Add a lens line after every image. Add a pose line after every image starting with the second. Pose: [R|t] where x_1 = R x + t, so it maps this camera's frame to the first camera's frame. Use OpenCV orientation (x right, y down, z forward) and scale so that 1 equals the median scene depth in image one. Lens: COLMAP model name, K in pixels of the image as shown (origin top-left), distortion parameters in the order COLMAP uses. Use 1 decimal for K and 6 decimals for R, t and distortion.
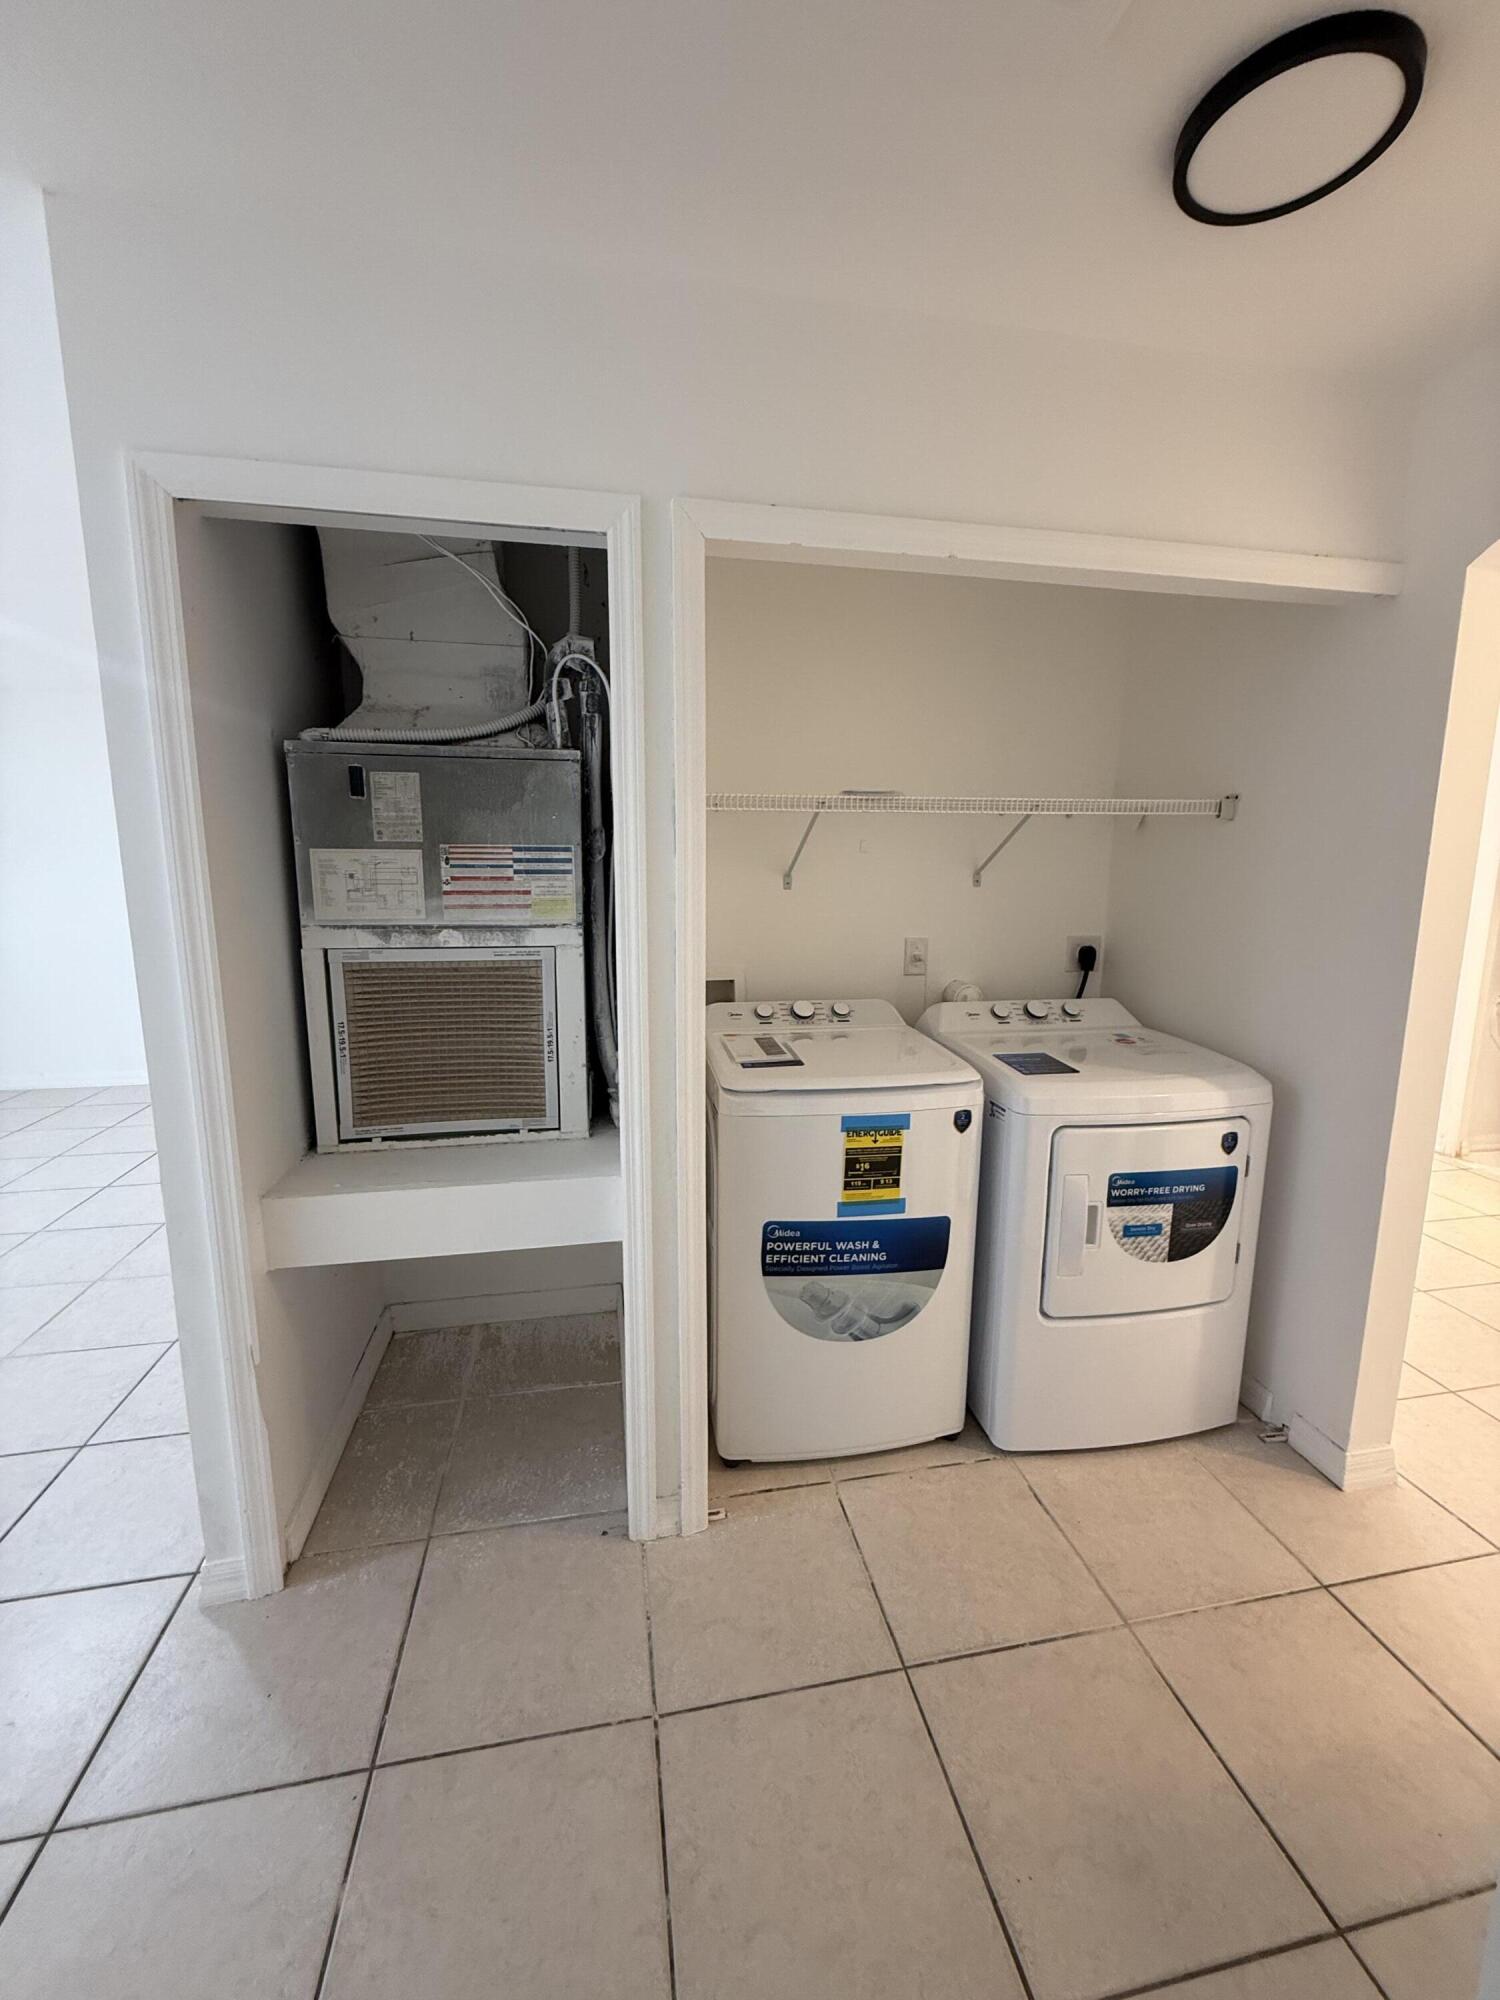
lens RADIAL K [[796.4, 0, 746.0], [0, 796.4, 997.1], [0, 0, 1]] dist [0.000218, 0.000023]
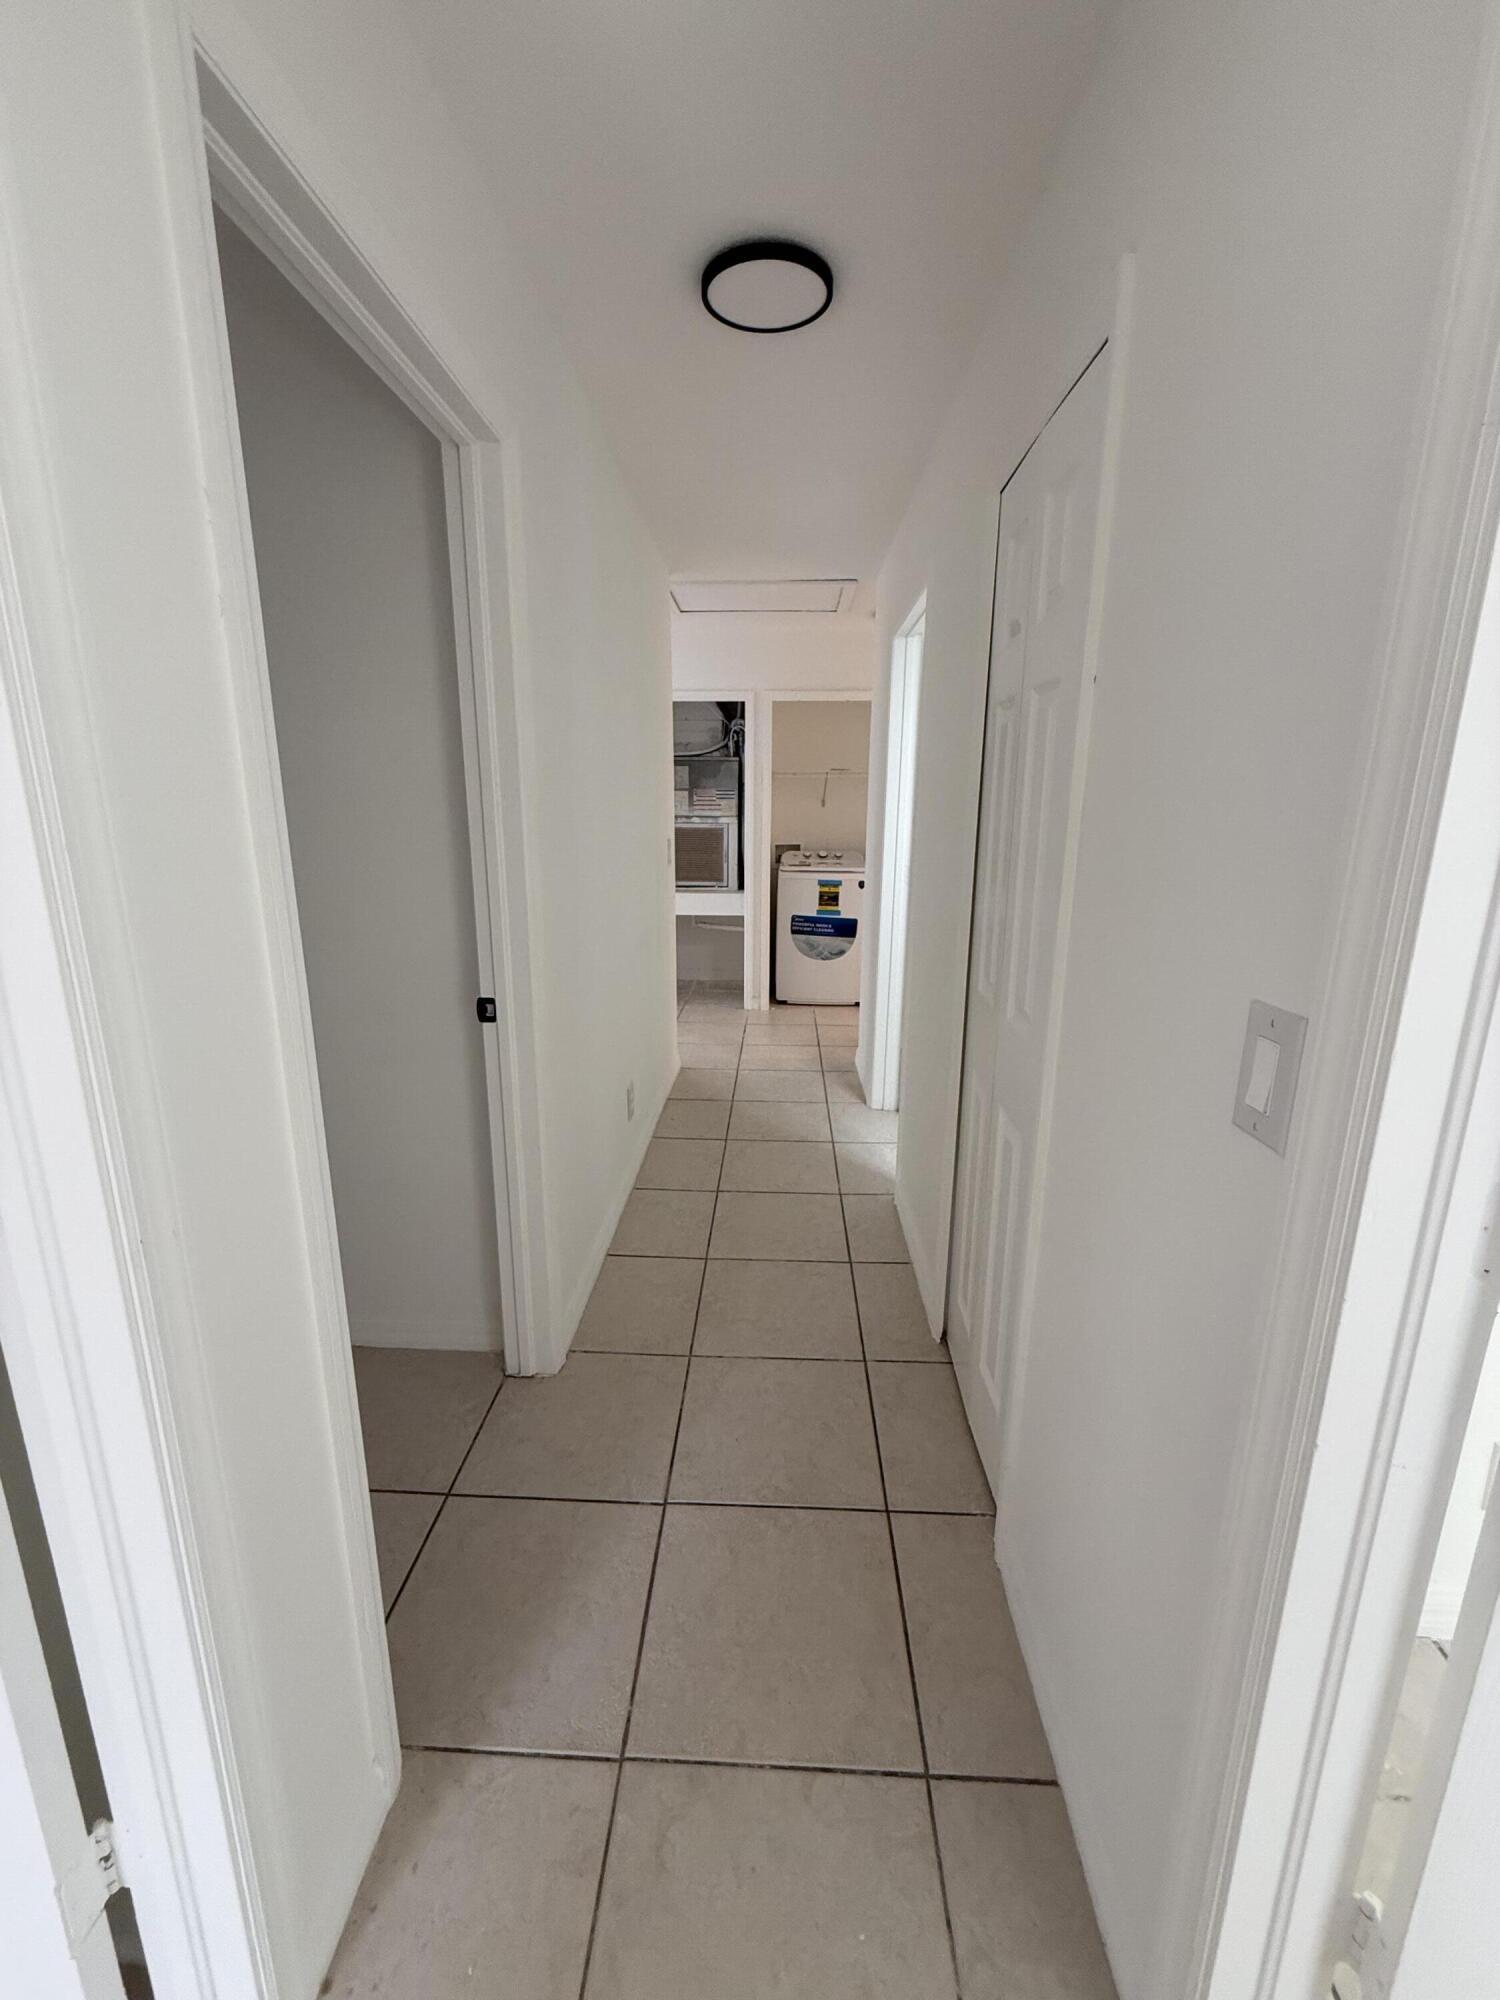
lens RADIAL K [[796.4, 0, 750.0], [0, 796.4, 992.3], [0, 0, 1]] dist [0.000218, 0.000023]
pose [[0.973653, 0.051673, -0.222101, 0.549500], [-0.036288, 0.996686, 0.072804, 0.355802], [0.225127, -0.062827, 0.972302, -1.979020]]
